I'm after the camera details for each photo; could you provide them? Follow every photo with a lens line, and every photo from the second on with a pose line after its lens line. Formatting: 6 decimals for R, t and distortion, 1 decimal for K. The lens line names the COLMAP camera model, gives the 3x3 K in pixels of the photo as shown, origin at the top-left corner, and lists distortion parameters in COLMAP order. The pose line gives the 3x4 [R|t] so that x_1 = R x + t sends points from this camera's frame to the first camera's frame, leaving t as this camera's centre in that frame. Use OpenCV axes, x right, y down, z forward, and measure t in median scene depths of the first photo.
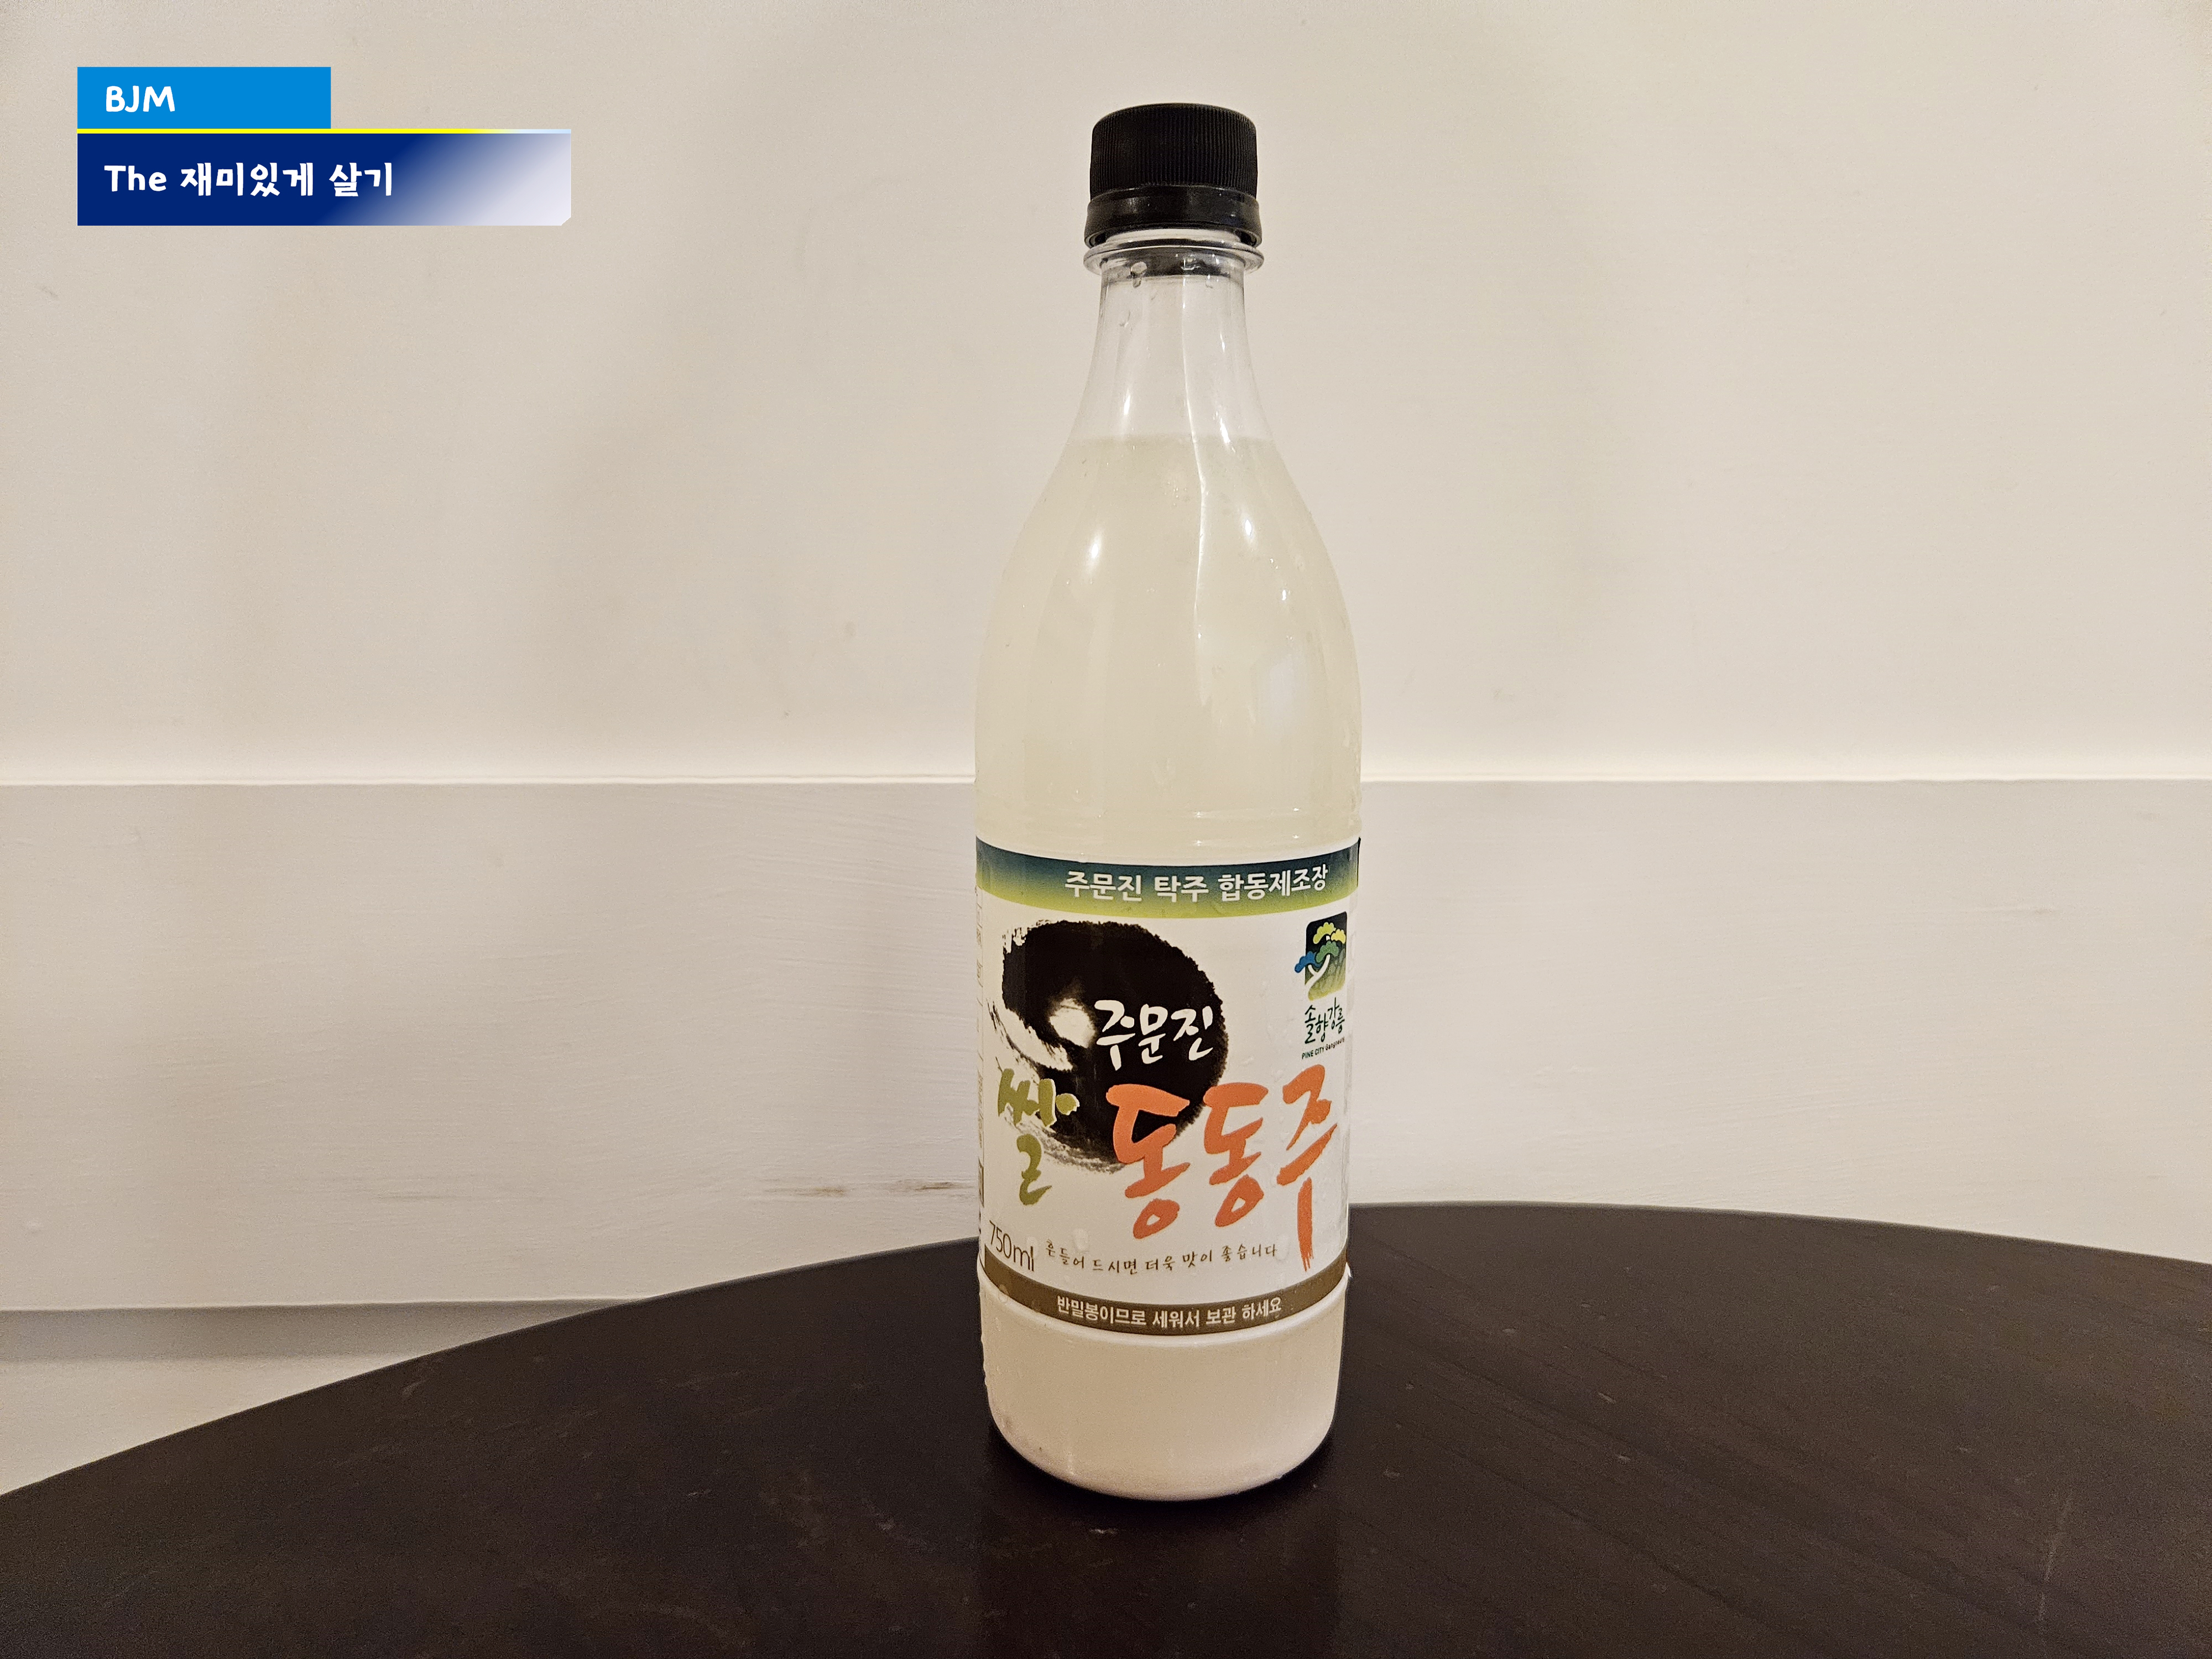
lens RADIAL K [[1544.9, 0, 1103.9], [0, 1544.9, 795.2], [0, 0, 1]] dist [-0.041602, -0.000643]
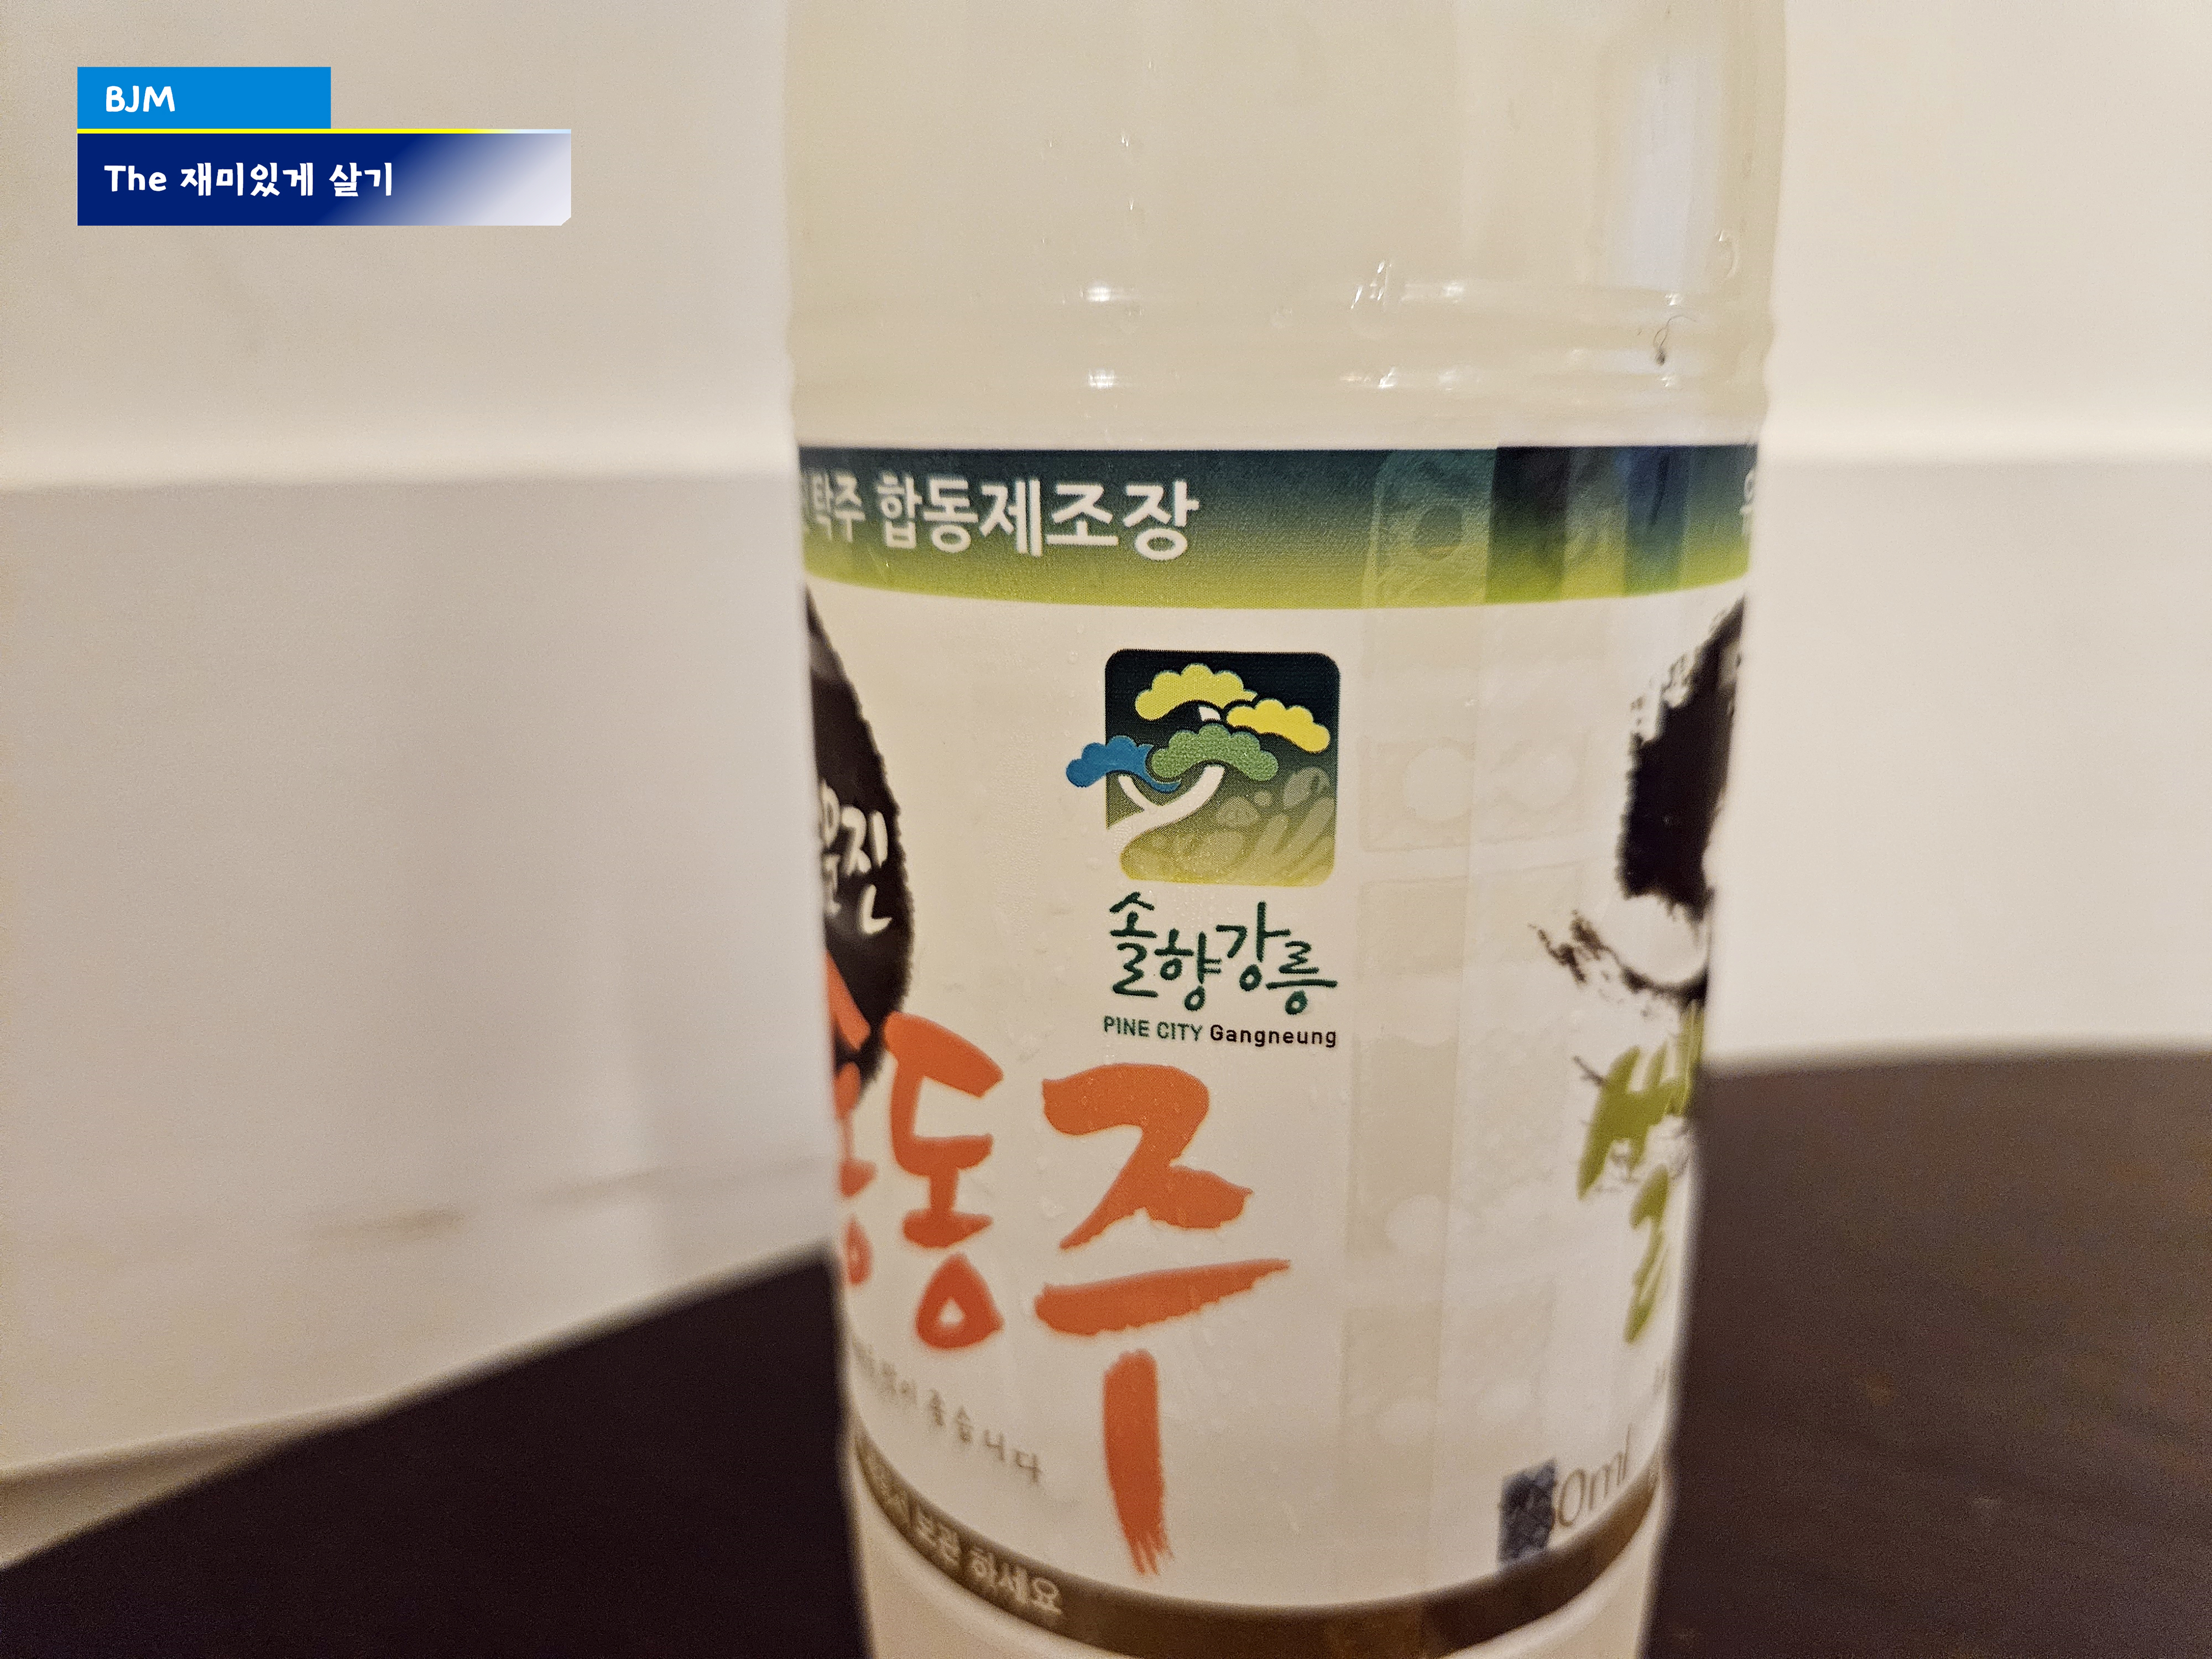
lens RADIAL K [[1544.9, 0, 1103.9], [0, 1544.9, 795.2], [0, 0, 1]] dist [-0.041602, -0.000643]
pose [[0.532159, 0.199409, -0.822826, 0.418032], [-0.112663, 0.979903, 0.164612, 0.058219], [0.839115, 0.005102, 0.543930, 0.810792]]
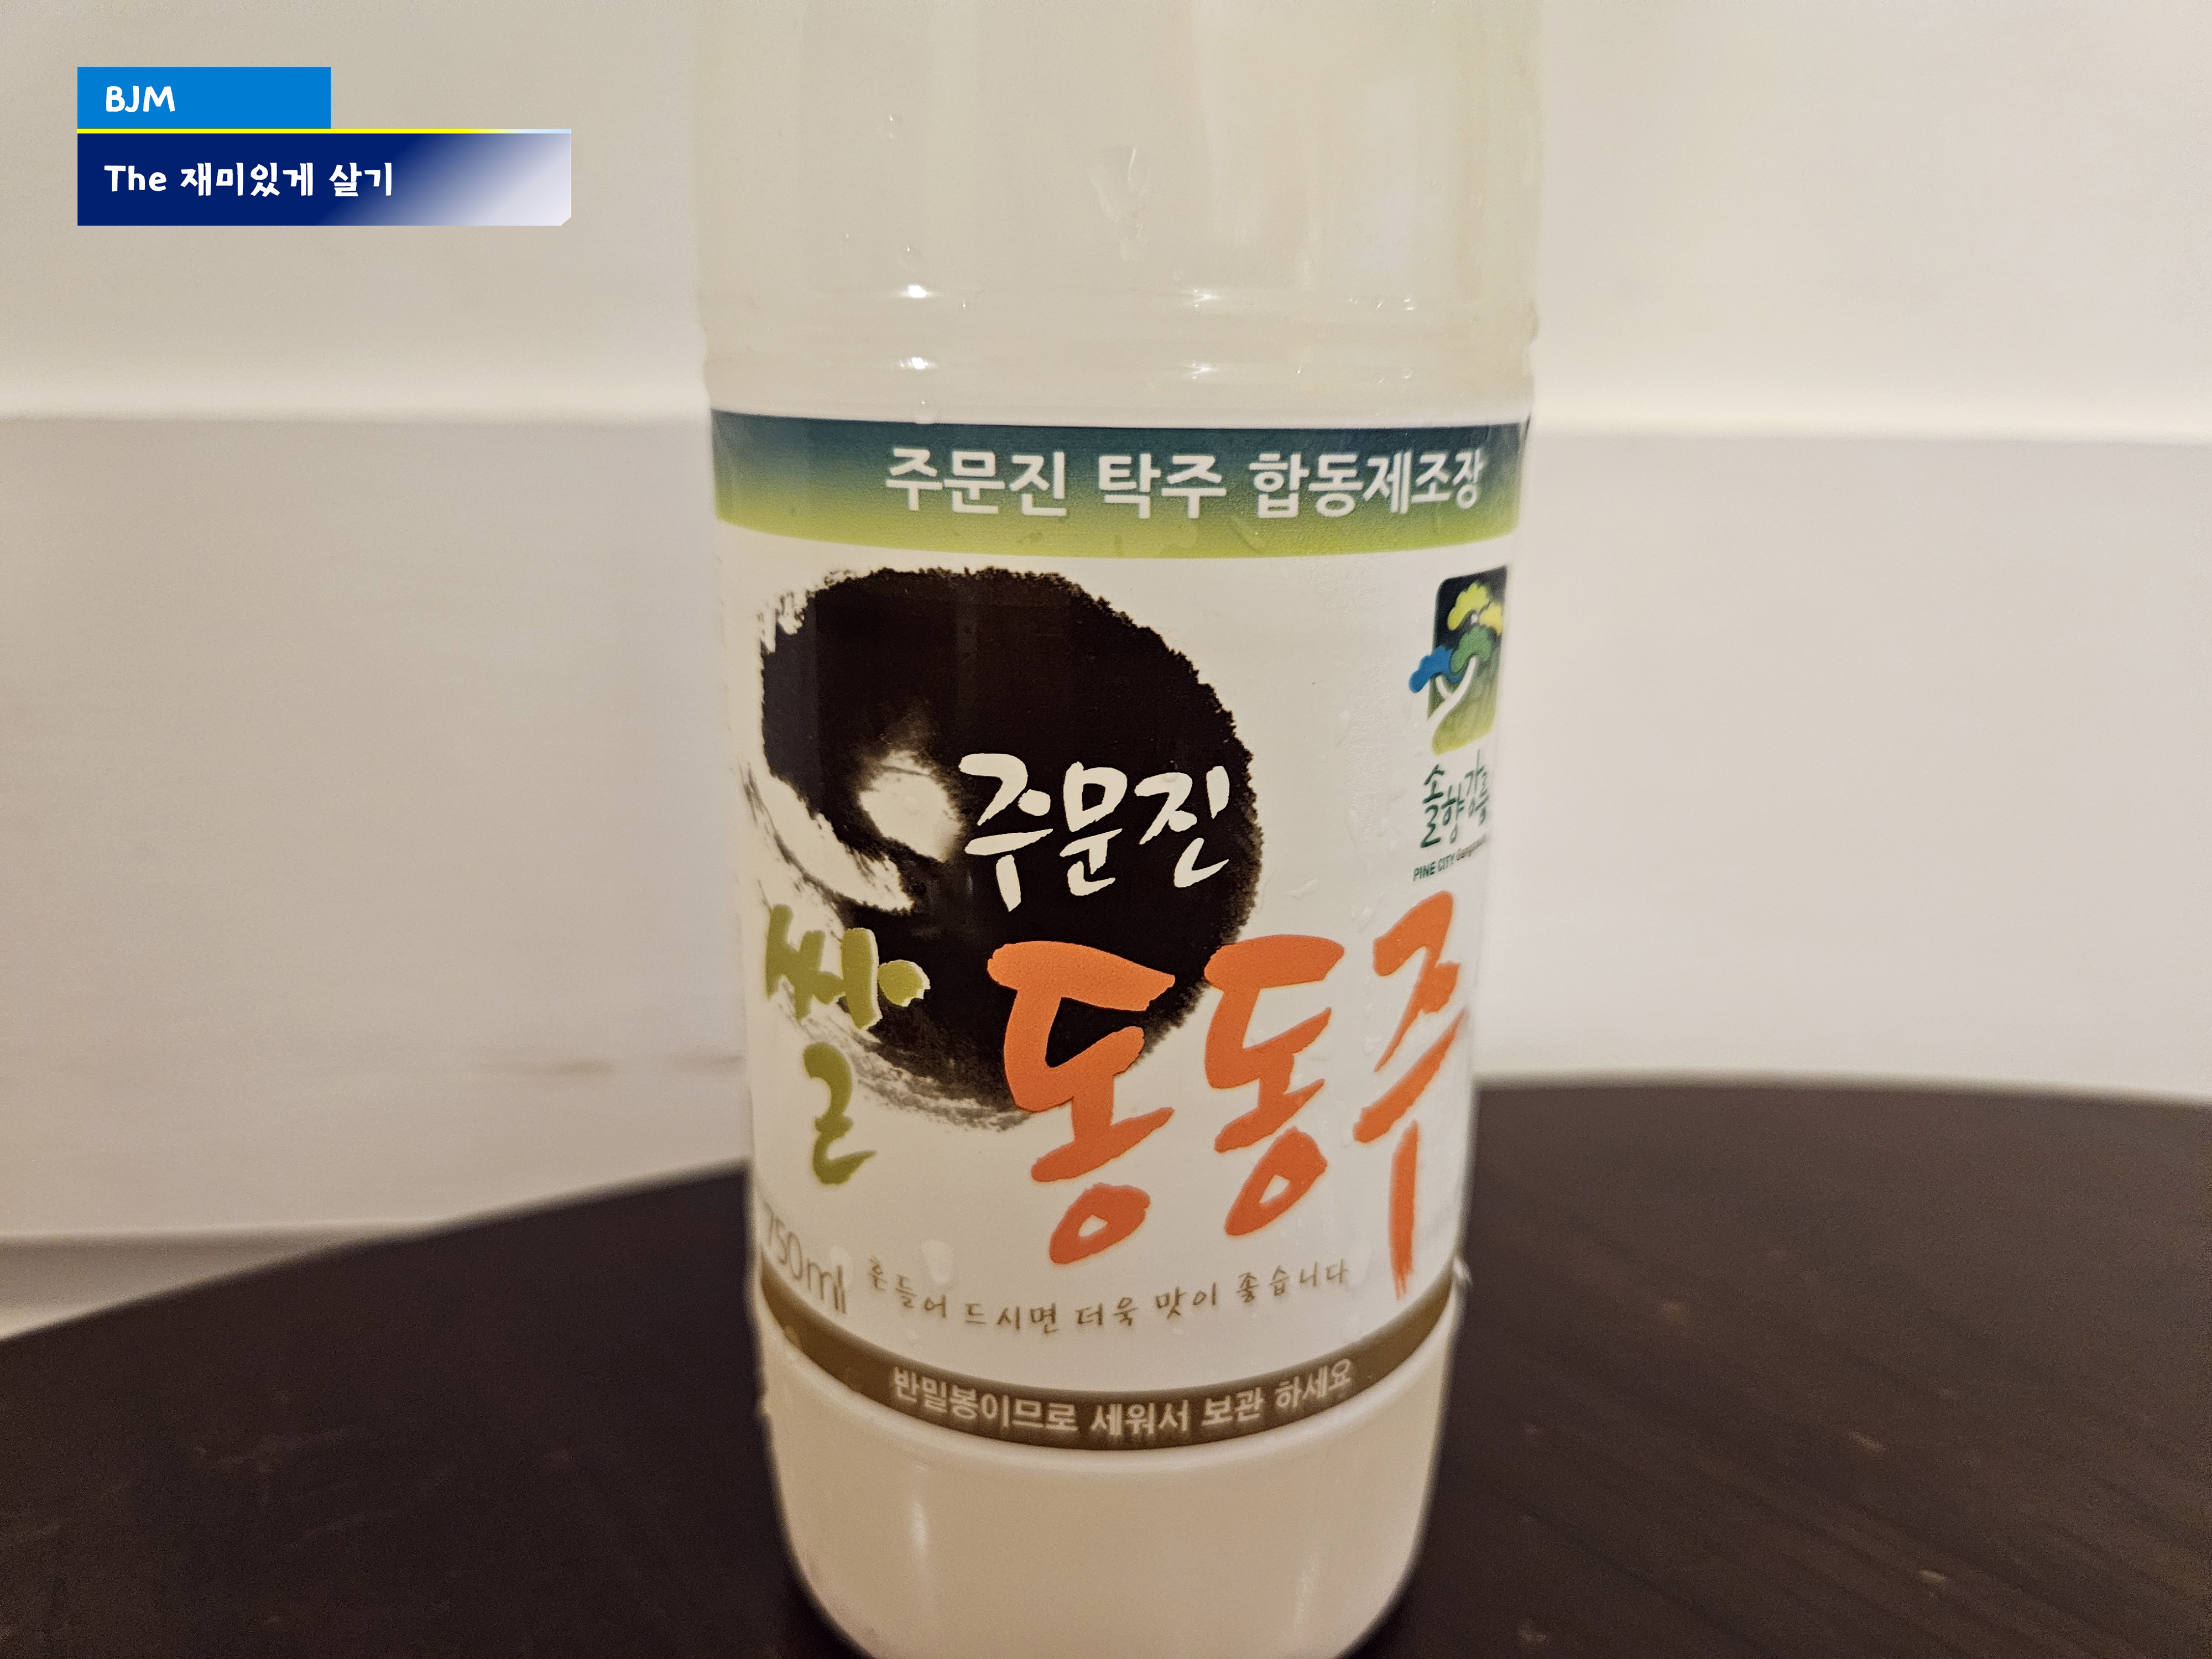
lens RADIAL K [[1544.9, 0, 1103.9], [0, 1544.9, 795.2], [0, 0, 1]] dist [-0.041602, -0.000643]
pose [[0.998692, -0.004848, 0.050909, 0.012374], [-0.002116, 0.990726, 0.135857, 0.083865], [-0.051096, -0.135787, 0.989420, 0.556267]]
